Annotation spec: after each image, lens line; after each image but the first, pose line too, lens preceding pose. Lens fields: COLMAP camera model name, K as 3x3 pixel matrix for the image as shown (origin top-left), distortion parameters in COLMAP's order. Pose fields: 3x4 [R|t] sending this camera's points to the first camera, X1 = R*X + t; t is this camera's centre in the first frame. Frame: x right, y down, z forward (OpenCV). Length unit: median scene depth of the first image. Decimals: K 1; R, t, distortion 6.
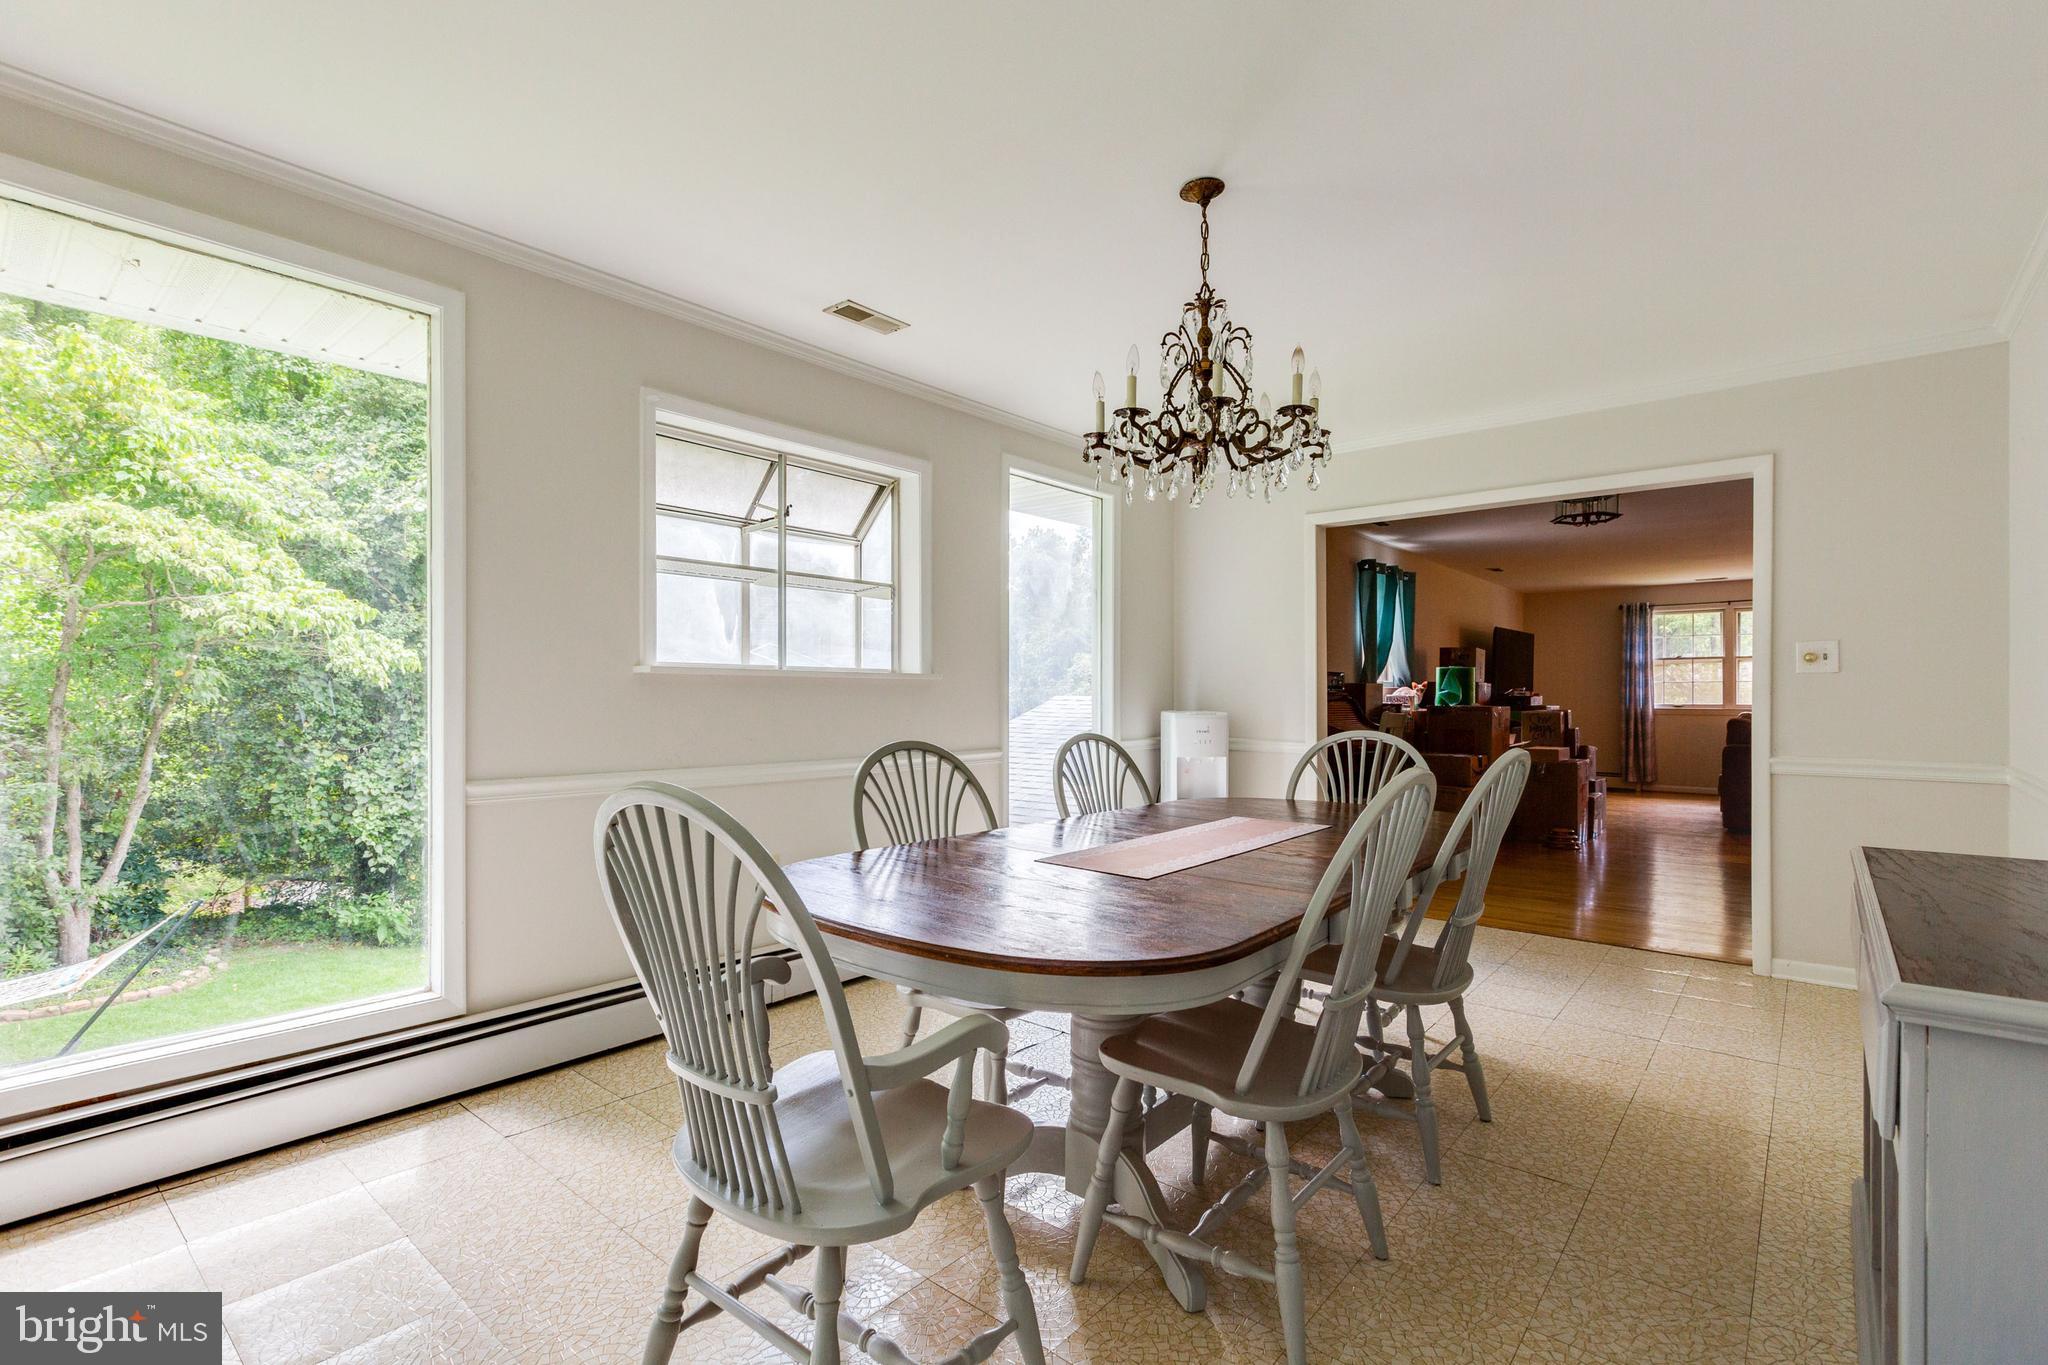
lens RADIAL K [[937.7, 0, 1026.8], [0, 937.7, 695.3], [0, 0, 1]] dist [-0.007382, 0.003021]
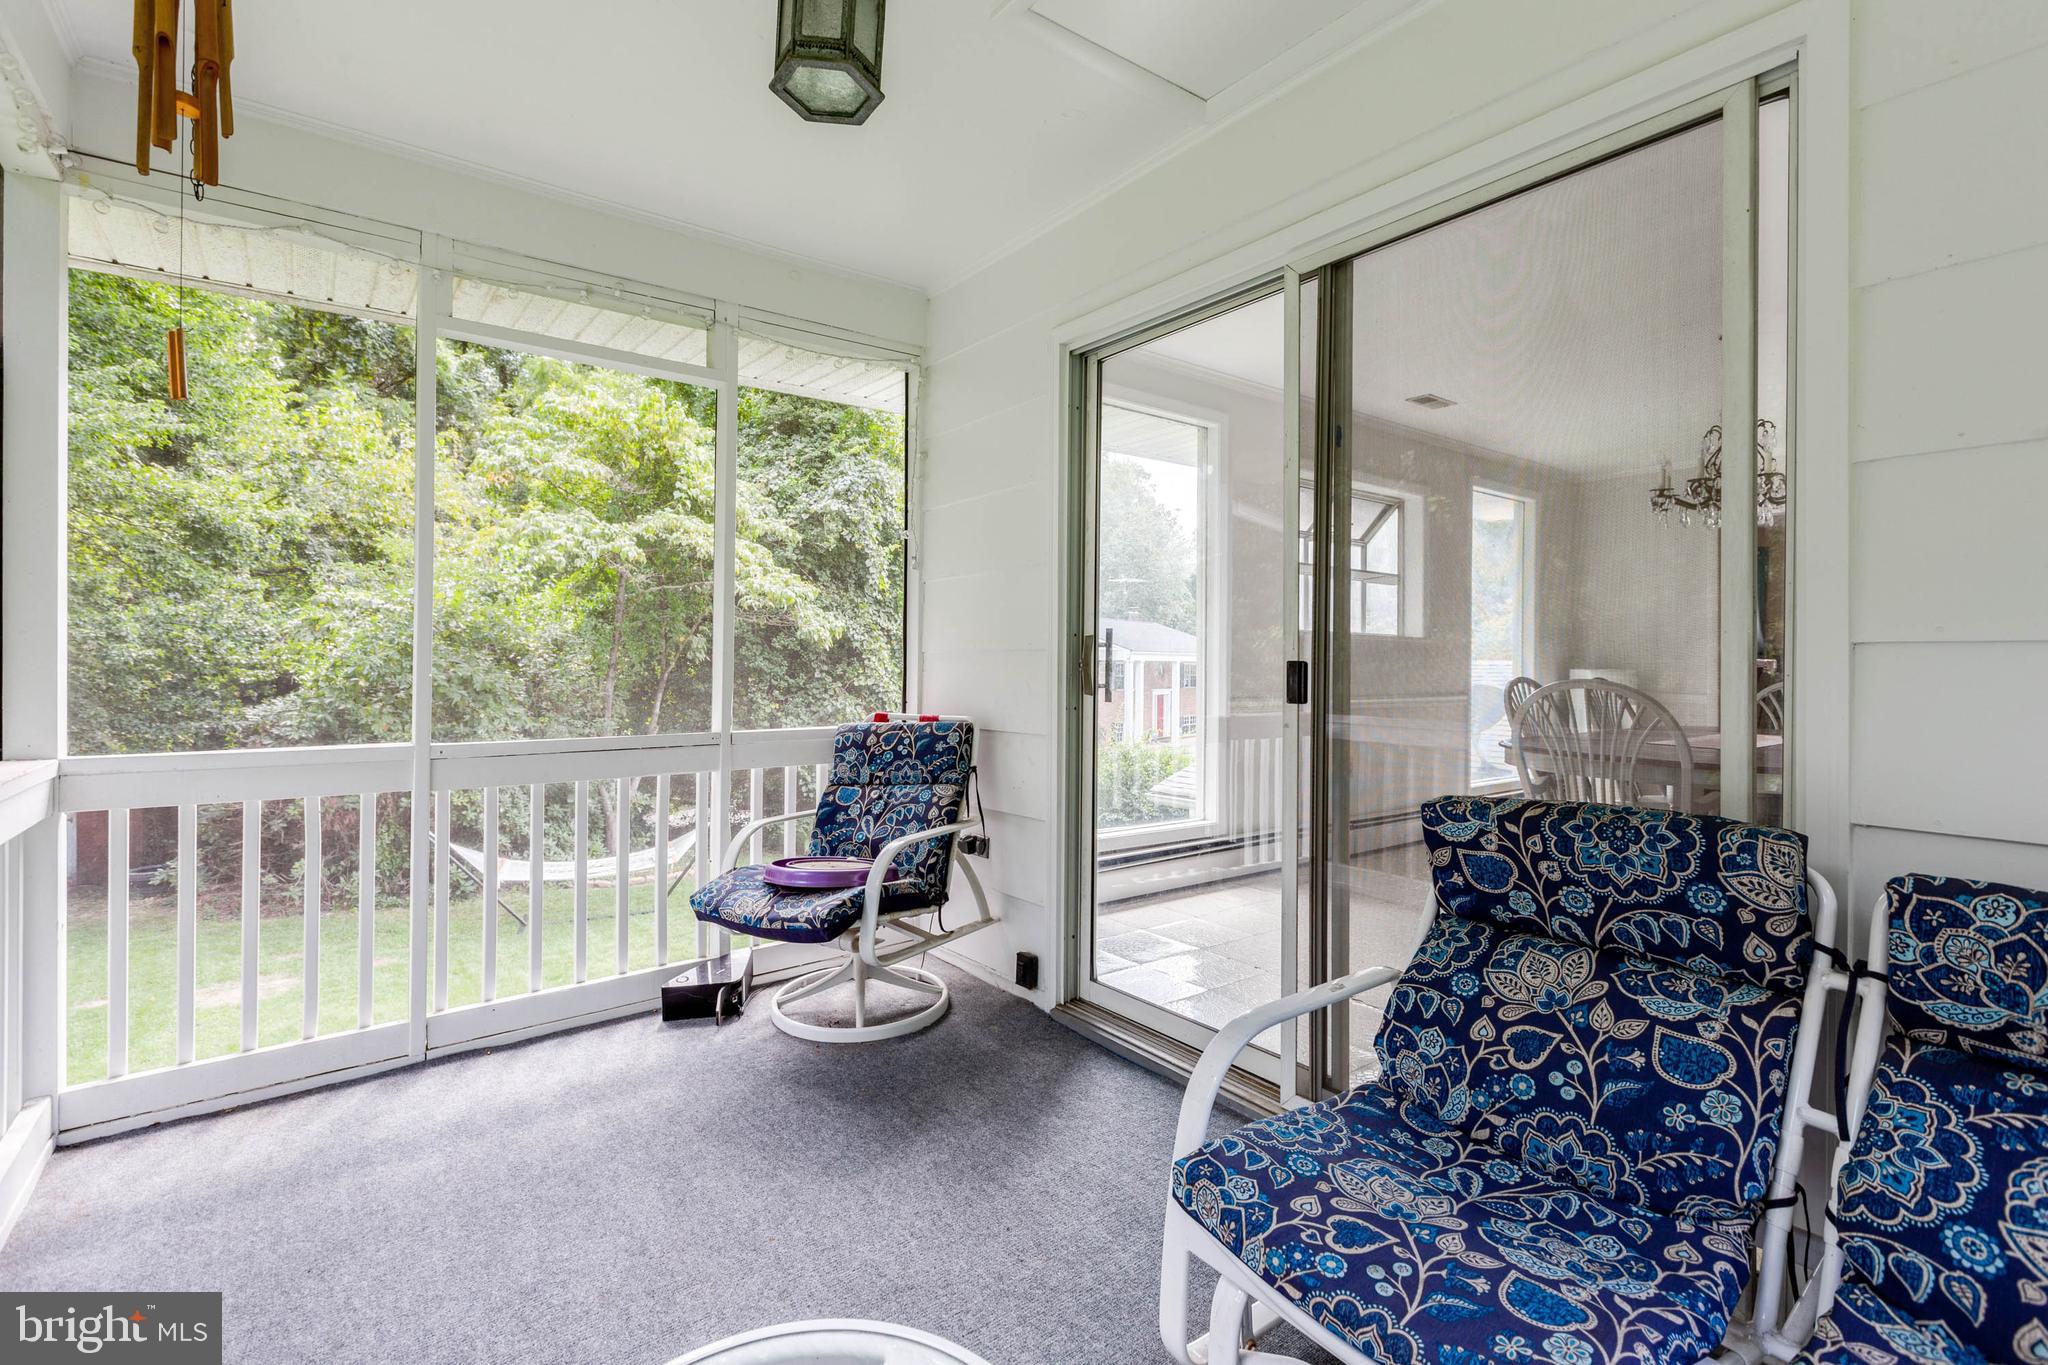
lens RADIAL K [[937.7, 0, 1011.4], [0, 937.7, 661.0], [0, 0, 1]] dist [-0.007382, 0.003021]
pose [[0.973600, 0.005865, -0.228187, -0.244693], [-0.006397, 0.999978, -0.001593, 0.011049], [0.228173, 0.003011, 0.973616, -0.314765]]
